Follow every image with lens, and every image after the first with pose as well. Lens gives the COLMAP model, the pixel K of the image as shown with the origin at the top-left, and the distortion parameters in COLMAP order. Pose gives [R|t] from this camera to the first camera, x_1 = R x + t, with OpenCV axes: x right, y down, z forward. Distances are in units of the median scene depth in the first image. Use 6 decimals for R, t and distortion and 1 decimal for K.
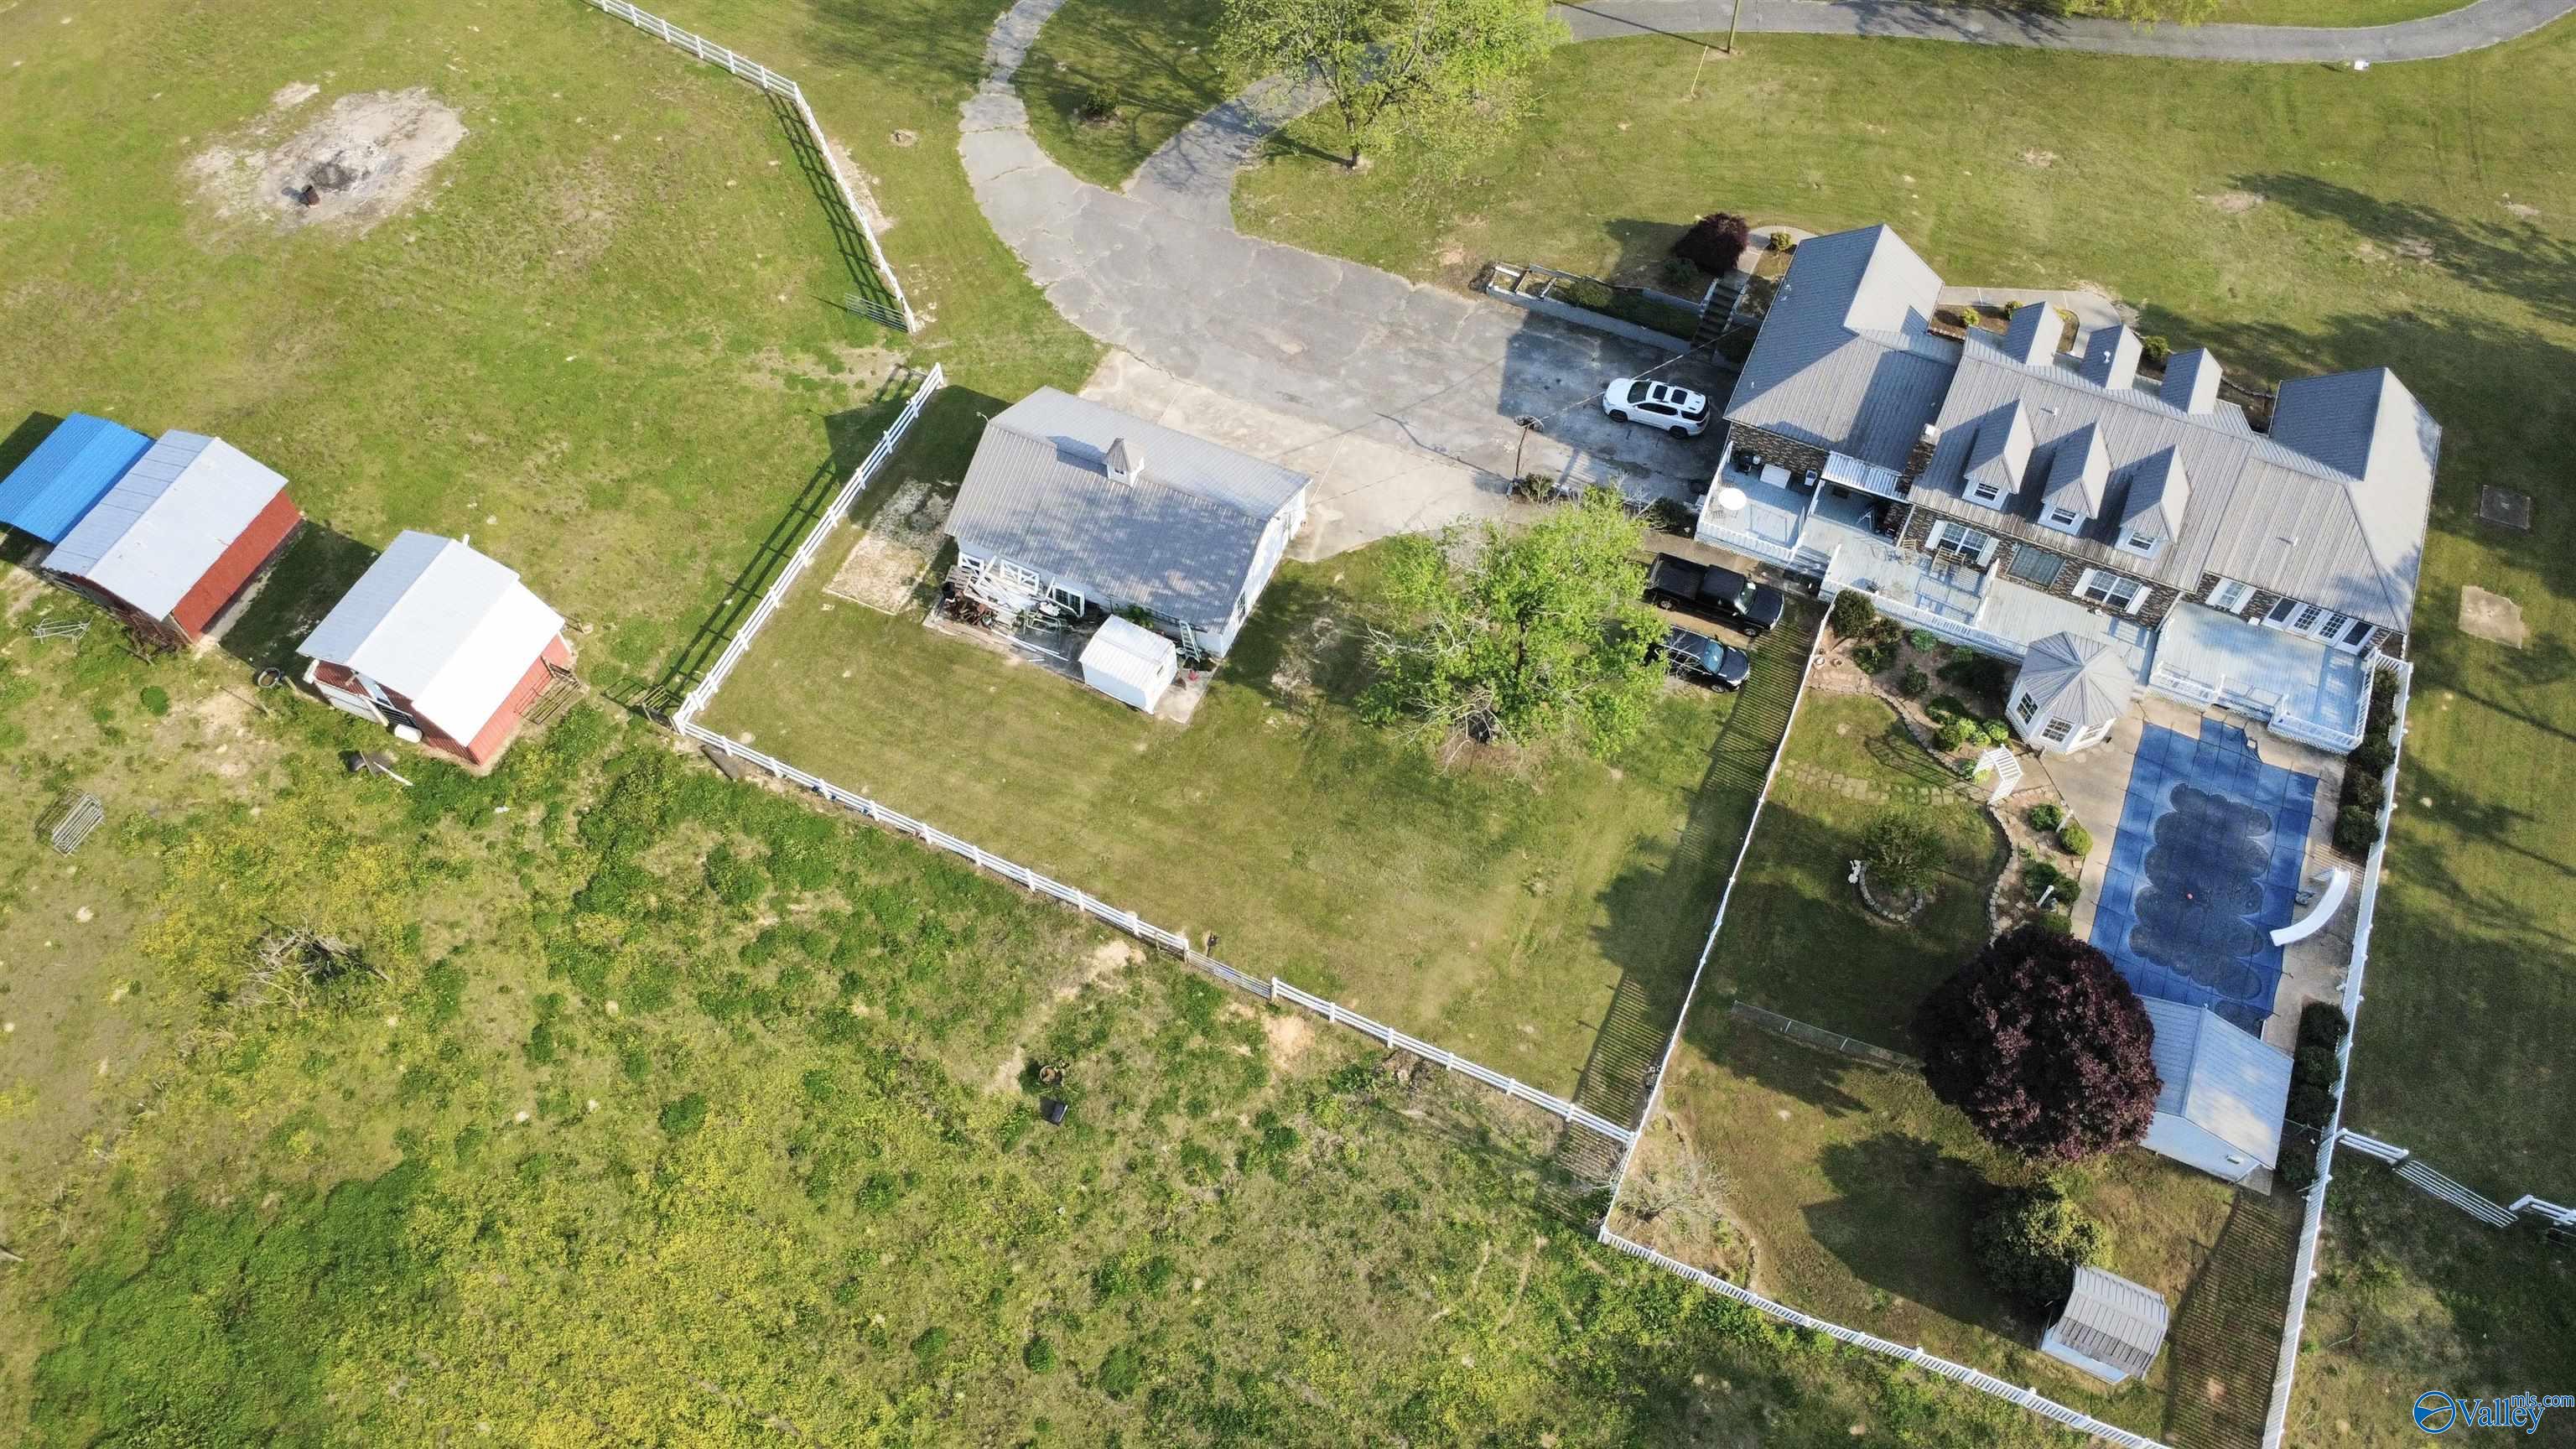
lens RADIAL K [[1867.7, 0, 1283.6], [0, 1867.7, 728.1], [0, 0, 1]] dist [0.001367, 0.000959]
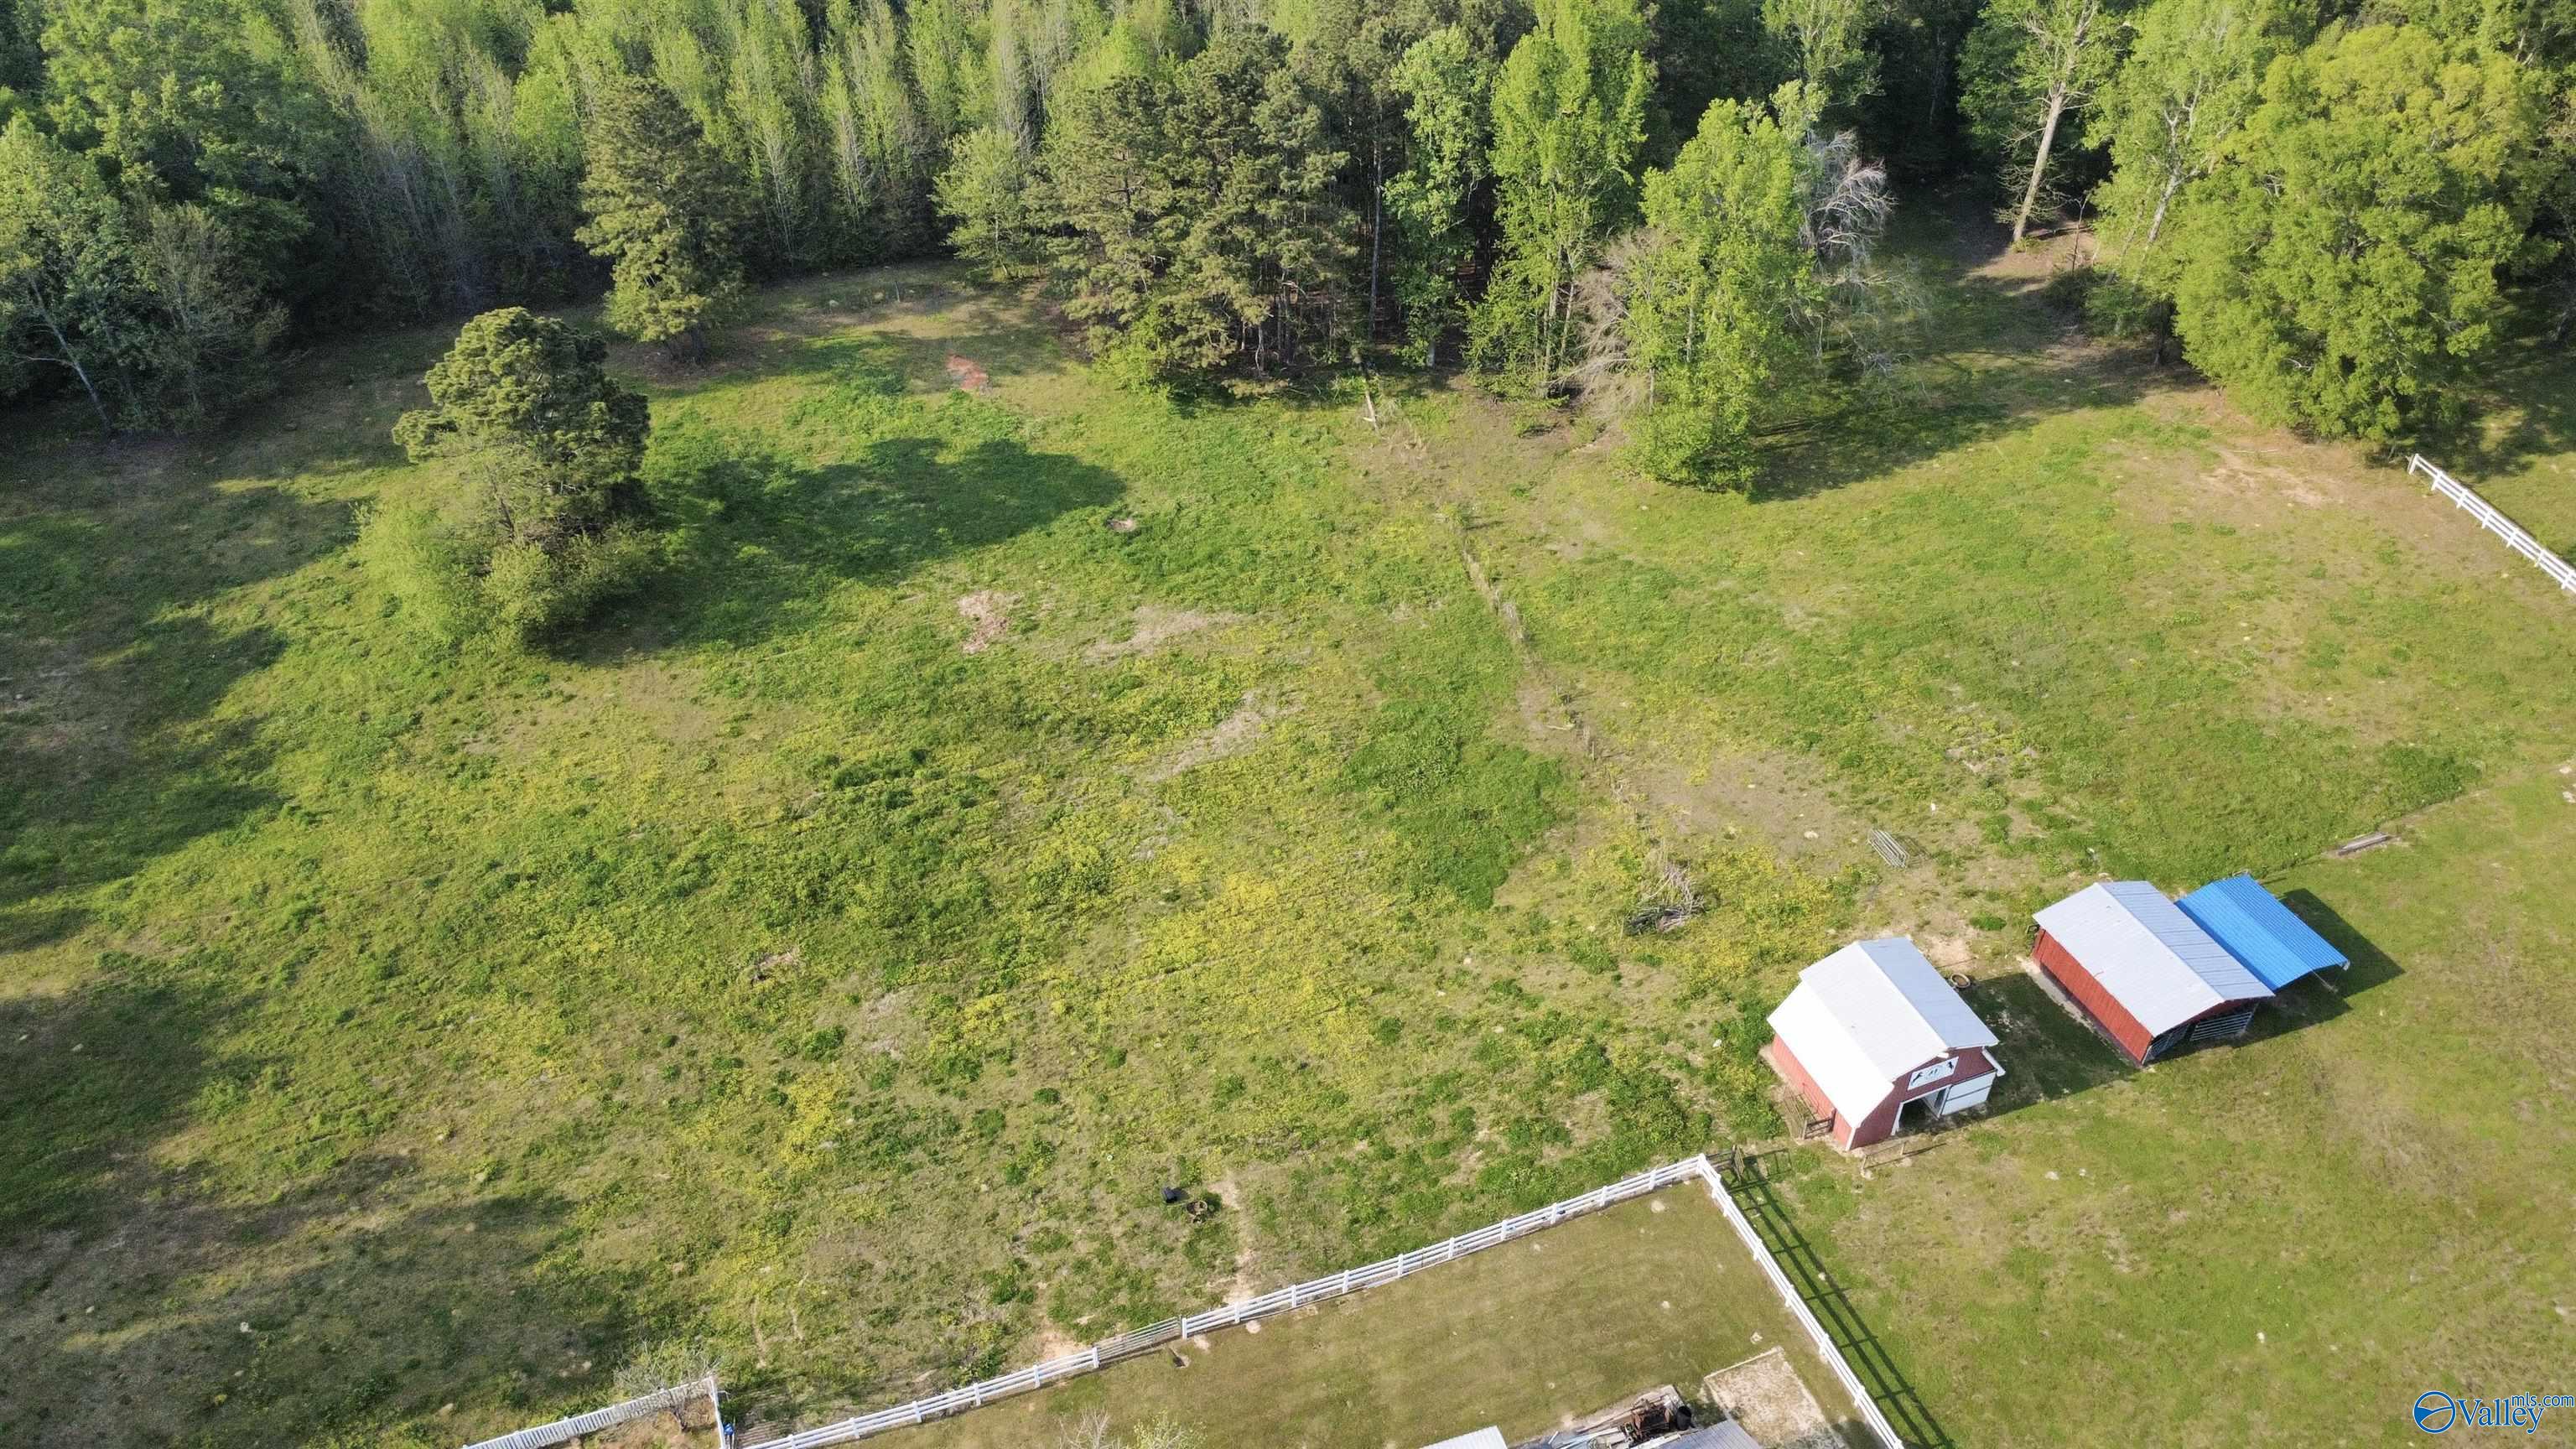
lens RADIAL K [[1867.7, 0, 1283.6], [0, 1867.7, 728.1], [0, 0, 1]] dist [0.001367, 0.000959]
pose [[-0.696338, 0.474443, -0.538532, 0.301848], [-0.598524, 0.030222, 0.800534, -0.735392], [0.396083, 0.879767, 0.262921, 0.422325]]
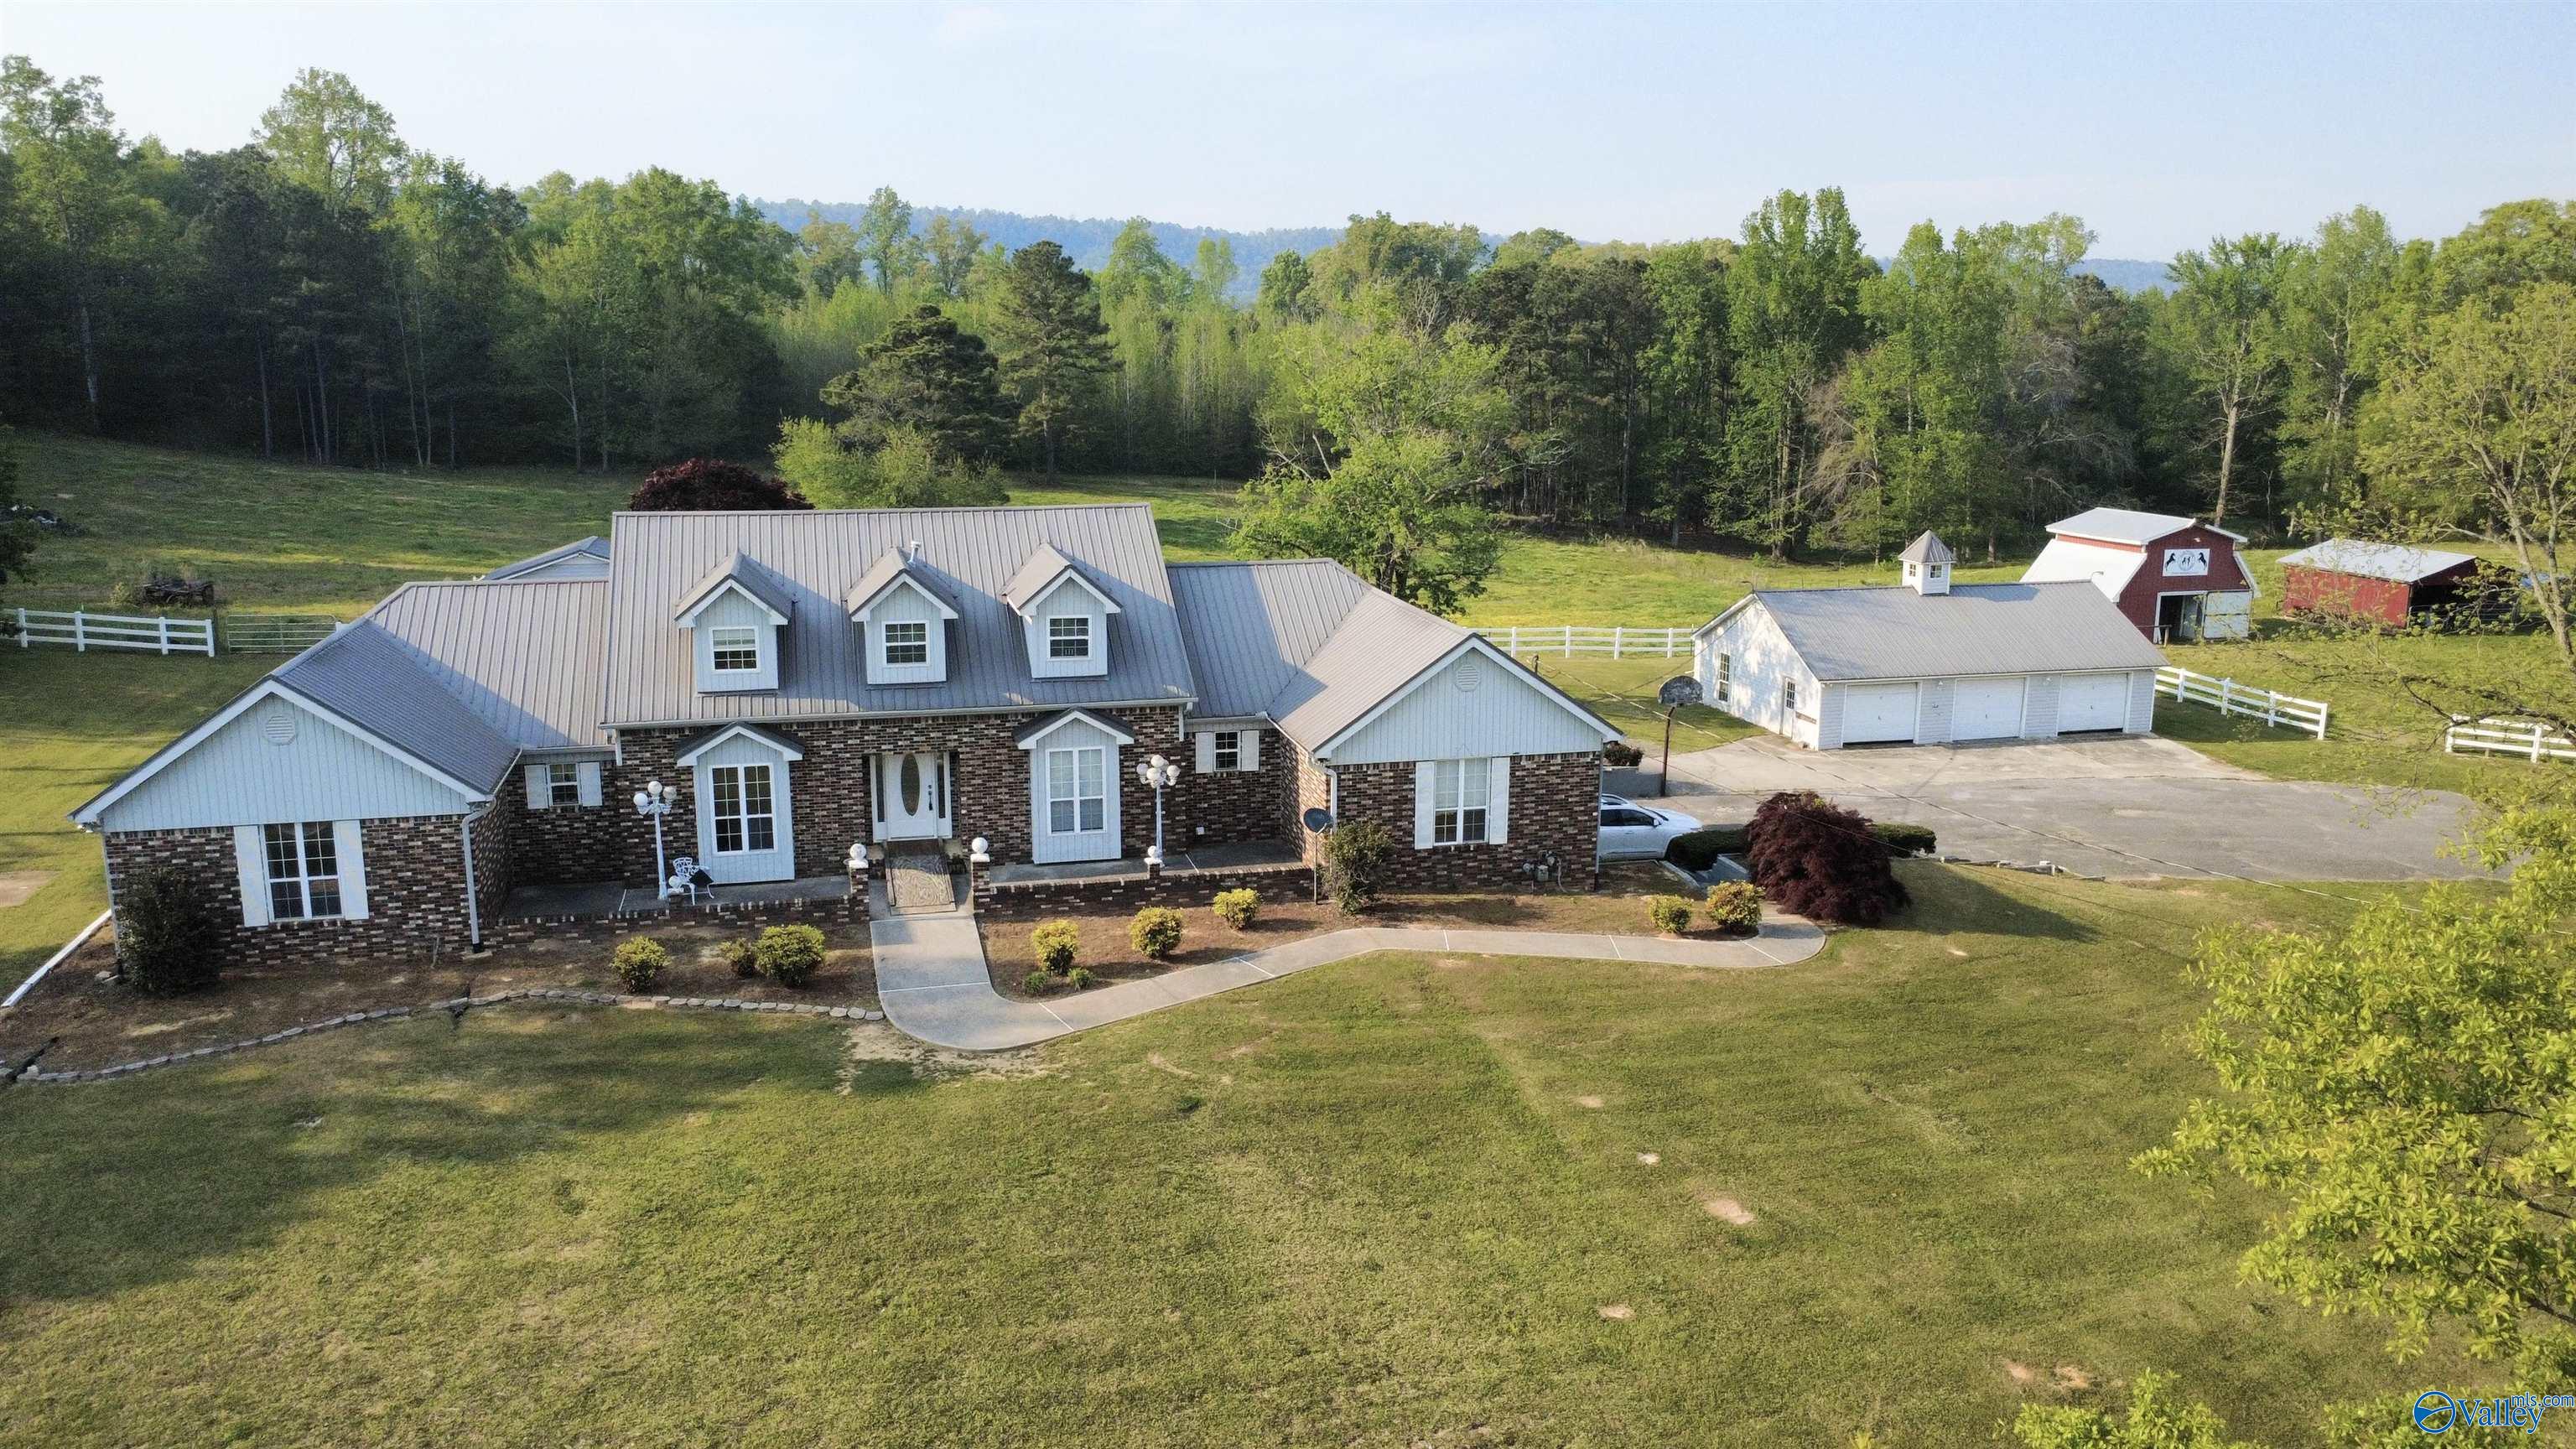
lens RADIAL K [[1867.7, 0, 1283.6], [0, 1867.7, 728.1], [0, 0, 1]] dist [0.001367, 0.000959]
pose [[-0.783592, 0.130583, -0.607397, 0.682000], [-0.524158, 0.385900, 0.759170, -0.621992], [0.333529, 0.913252, -0.233942, 1.208273]]
